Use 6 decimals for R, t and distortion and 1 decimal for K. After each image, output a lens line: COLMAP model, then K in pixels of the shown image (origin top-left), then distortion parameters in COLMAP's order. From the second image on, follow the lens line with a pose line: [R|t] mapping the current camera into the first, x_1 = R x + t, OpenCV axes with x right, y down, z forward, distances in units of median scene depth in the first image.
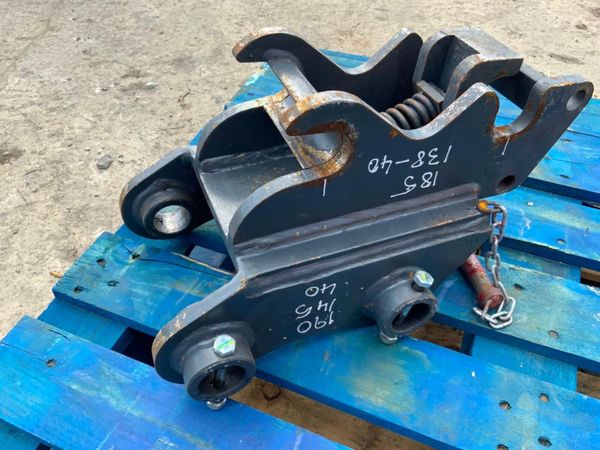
lens RADIAL K [[503.3, 0, 300.0], [0, 503.3, 221.6], [0, 0, 1]] dist [0.054660, -0.120532]
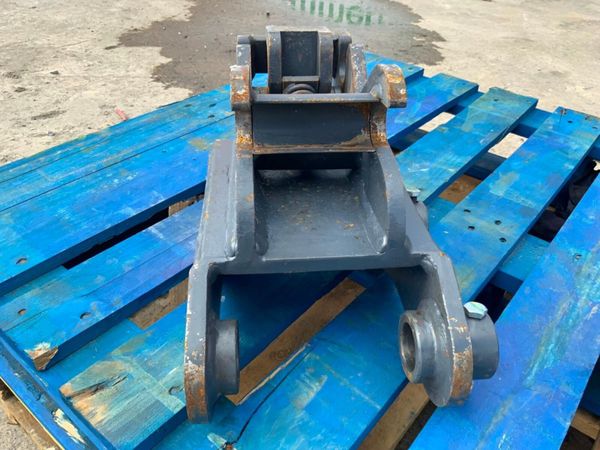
lens RADIAL K [[491.0, 0, 300.5], [0, 491.0, 235.3], [0, 0, 1]] dist [0.085164, -0.171167]
pose [[0.287565, -0.566378, 0.772349, -0.333597], [0.647787, 0.708999, 0.278735, -0.131946], [-0.705464, 0.420163, 0.570775, 0.217732]]
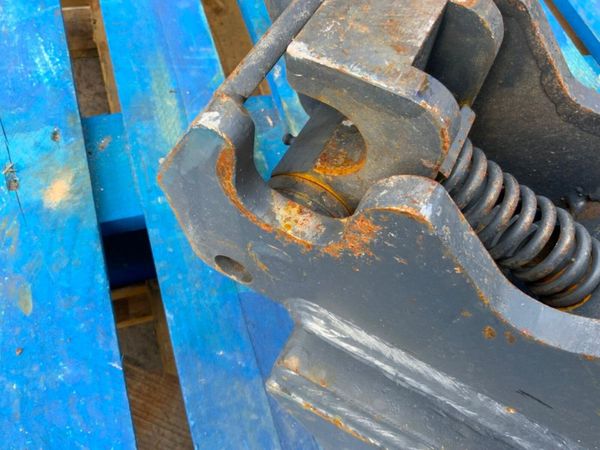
lens RADIAL K [[508.1, 0, 300.0], [0, 508.1, 228.6], [0, 0, 1]] dist [0.060692, -0.151198]
pose [[-0.642744, -0.723778, 0.251050, 0.074073], [0.398166, -0.035648, 0.916621, -0.303159], [-0.654480, 0.689112, 0.311096, 0.421609]]
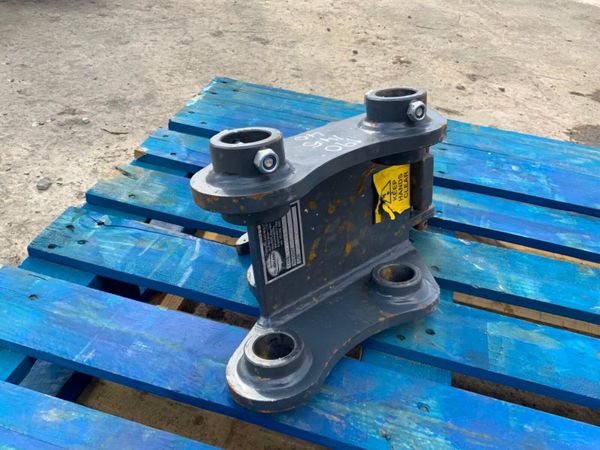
lens RADIAL K [[499.5, 0, 300.0], [0, 499.5, 225.0], [0, 0, 1]] dist [0.054394, -0.130918]
pose [[0.986443, -0.004507, 0.164040, -0.030123], [0.025203, 0.991924, -0.124303, 0.117164], [-0.162155, 0.126752, 0.978591, -0.112367]]
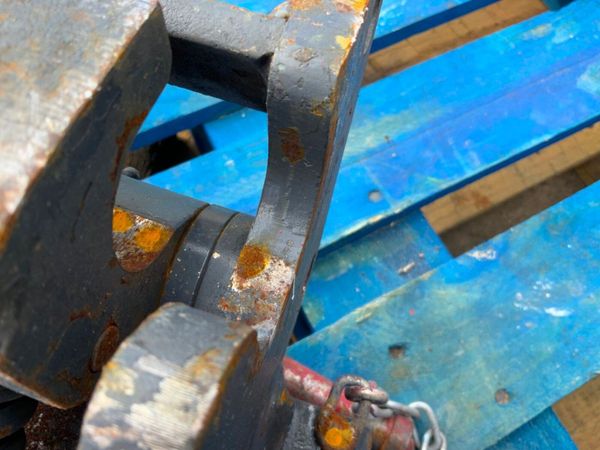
lens RADIAL K [[491.0, 0, 300.5], [0, 491.0, 235.3], [0, 0, 1]] dist [0.085164, -0.171167]
pose [[0.635557, -0.703525, 0.317995, 0.139057], [0.508816, 0.691458, 0.512827, -0.126038], [-0.580667, -0.164129, 0.797426, 0.322110]]
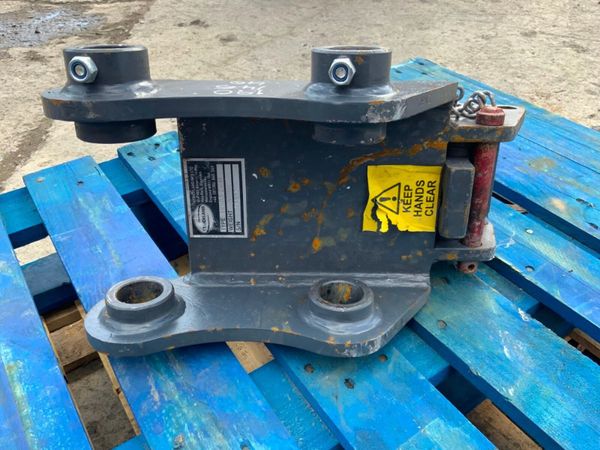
lens RADIAL K [[499.5, 0, 300.0], [0, 499.5, 225.0], [0, 0, 1]] dist [0.054394, -0.130918]
pose [[0.842040, 0.345554, -0.414200, 0.267524], [-0.386527, 0.922131, -0.016478, 0.074789], [0.376252, 0.173975, 0.910037, -0.003357]]
